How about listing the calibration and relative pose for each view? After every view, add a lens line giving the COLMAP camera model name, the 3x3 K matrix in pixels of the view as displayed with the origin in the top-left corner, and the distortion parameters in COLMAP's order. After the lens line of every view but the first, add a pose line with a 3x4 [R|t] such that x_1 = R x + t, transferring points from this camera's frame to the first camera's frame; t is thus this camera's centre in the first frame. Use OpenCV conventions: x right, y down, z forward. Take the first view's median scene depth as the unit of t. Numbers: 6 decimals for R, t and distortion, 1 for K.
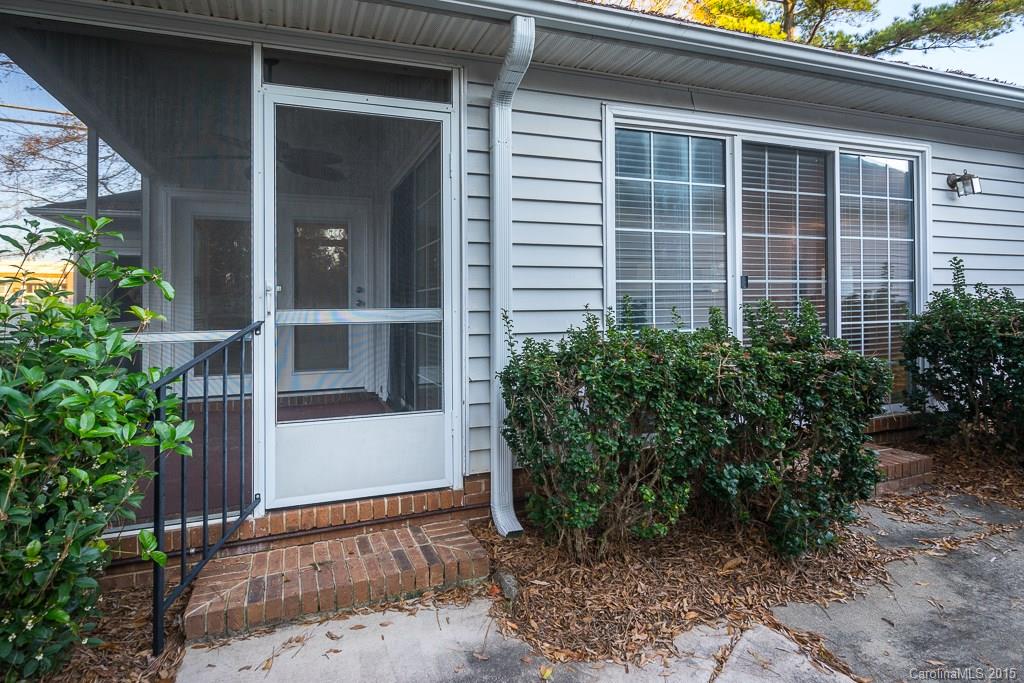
lens RADIAL K [[486.4, 0, 432.0], [0, 486.4, 298.1], [0, 0, 1]] dist [-0.002207, 0.000023]
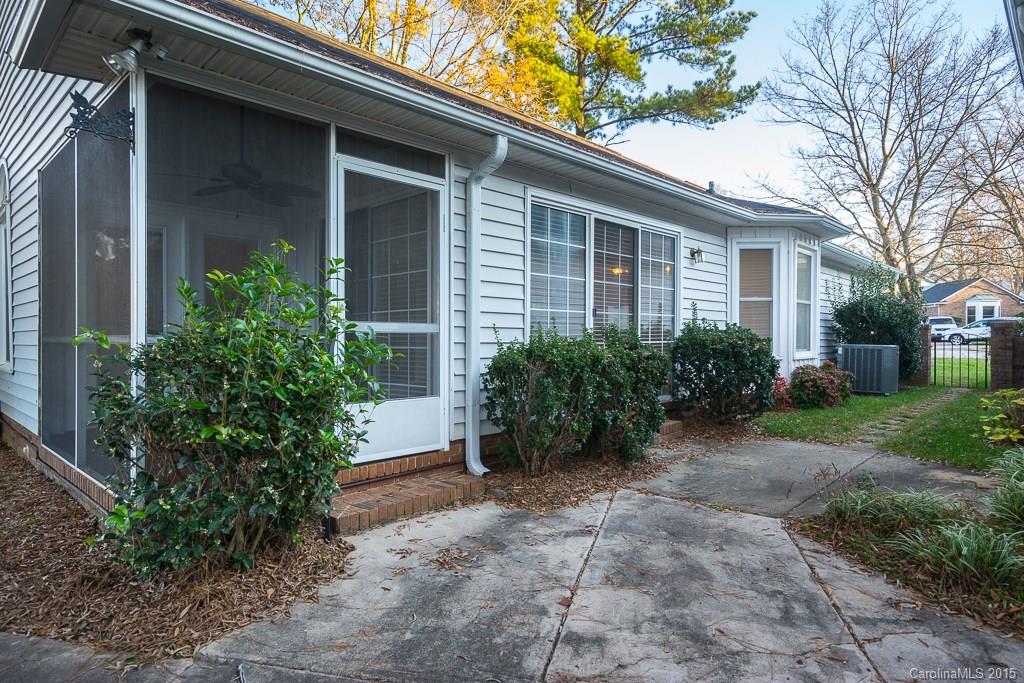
lens RADIAL K [[591.8, 0, 512.0], [0, 591.8, 341.5], [0, 0, 1]] dist [0.000015, -0.000038]
pose [[0.860737, 0.005170, 0.509024, -0.582996], [-0.013261, 0.999837, 0.012269, 0.042141], [-0.508877, -0.017311, 0.860665, -0.512563]]
